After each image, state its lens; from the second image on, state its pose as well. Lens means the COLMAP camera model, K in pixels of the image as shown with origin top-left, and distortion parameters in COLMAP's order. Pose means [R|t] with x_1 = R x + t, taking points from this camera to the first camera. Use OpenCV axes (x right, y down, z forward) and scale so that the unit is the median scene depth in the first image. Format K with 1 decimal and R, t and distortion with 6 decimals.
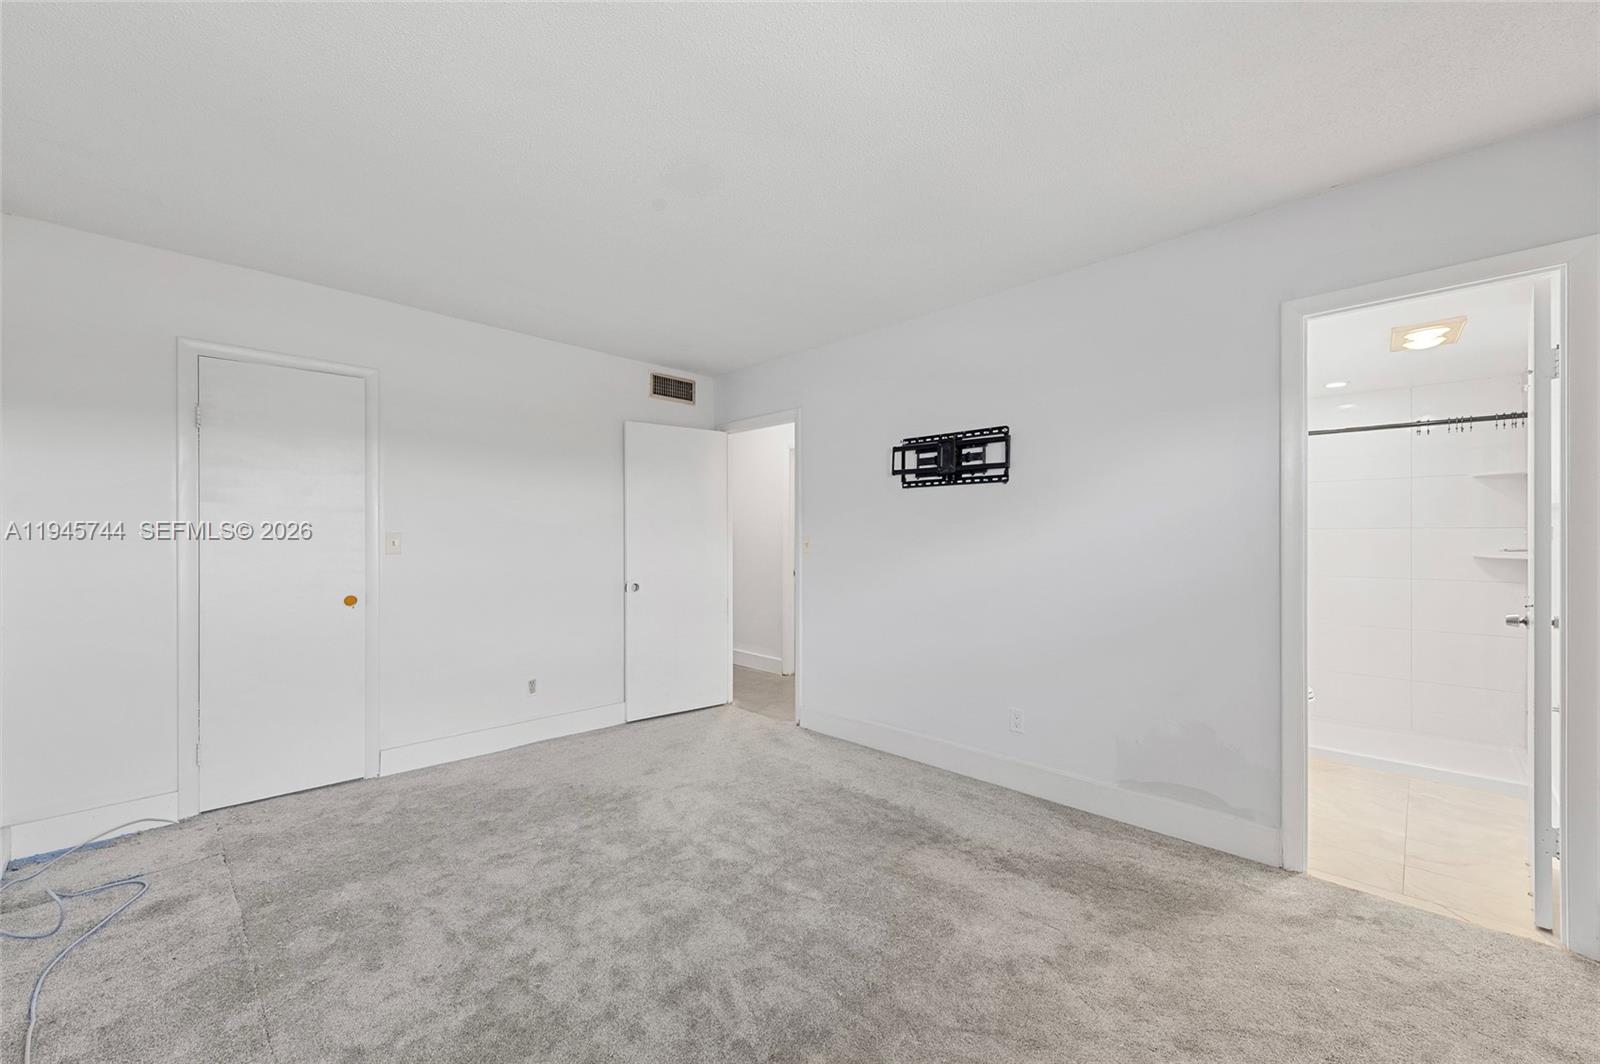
lens RADIAL K [[627.5, 0, 792.9], [0, 627.5, 528.3], [0, 0, 1]] dist [0.006459, -0.001461]
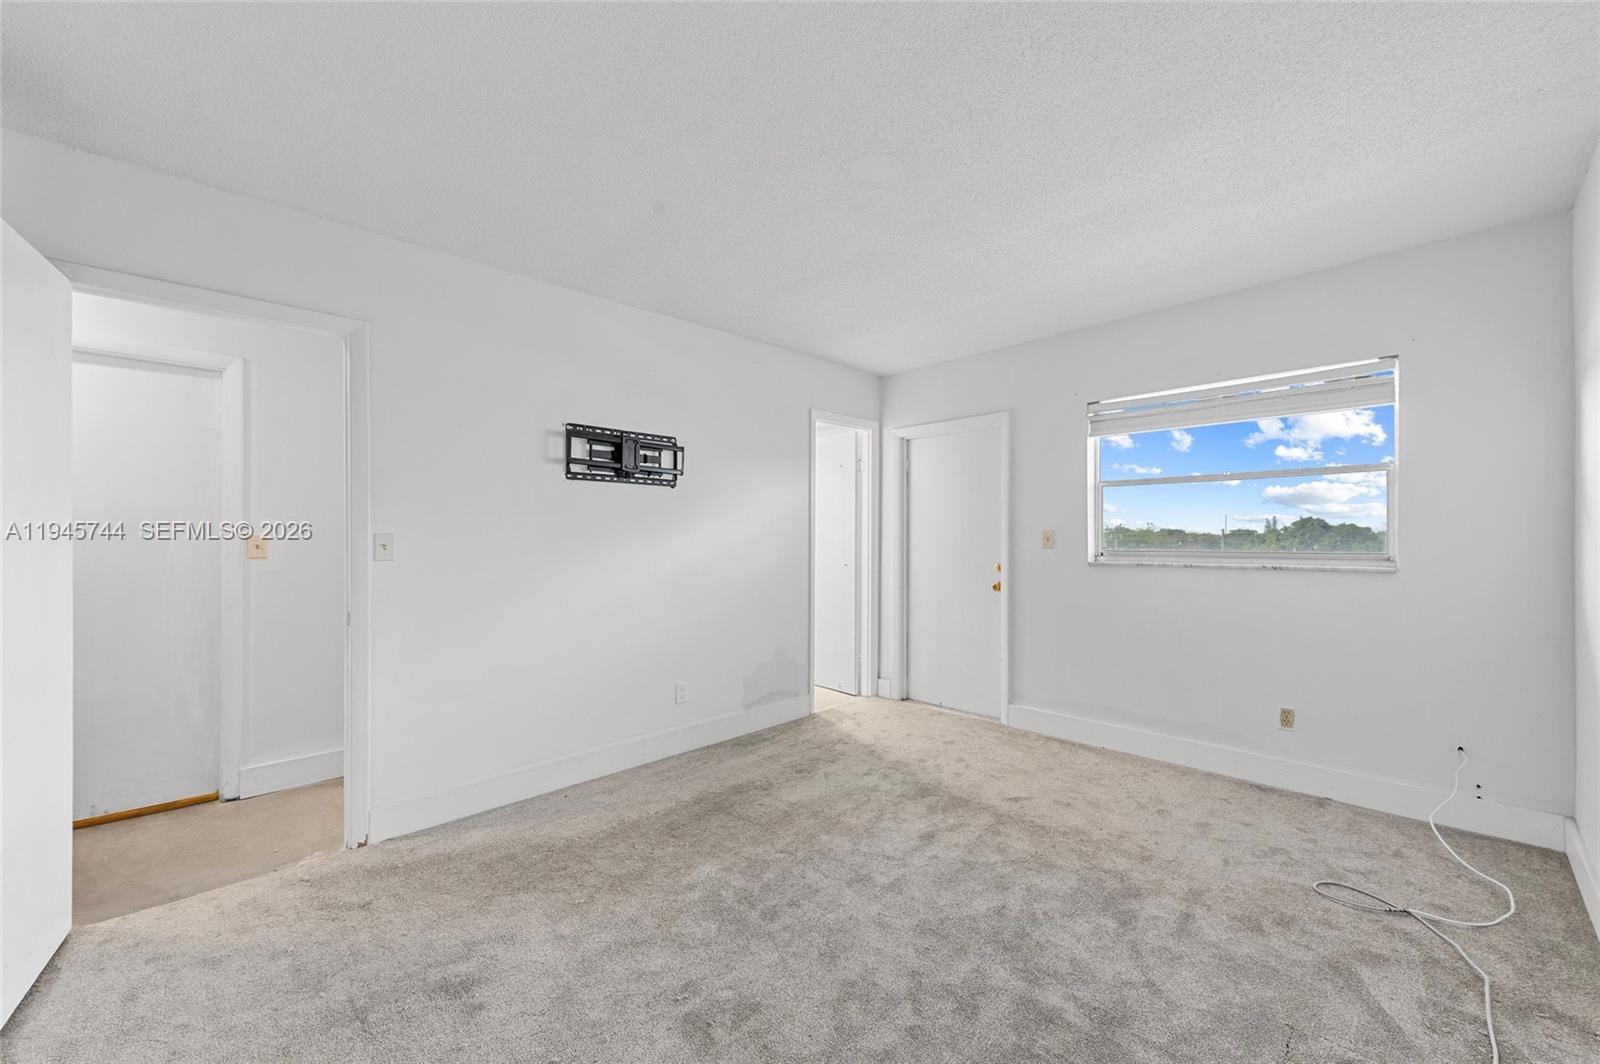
lens RADIAL K [[627.5, 0, 790.9], [0, 627.5, 533.1], [0, 0, 1]] dist [0.006459, -0.001461]
pose [[0.011153, 0.011175, 0.999875, -0.759623], [-0.010410, 0.999885, -0.011059, 0.019675], [-0.999884, -0.010286, 0.011268, 0.740763]]
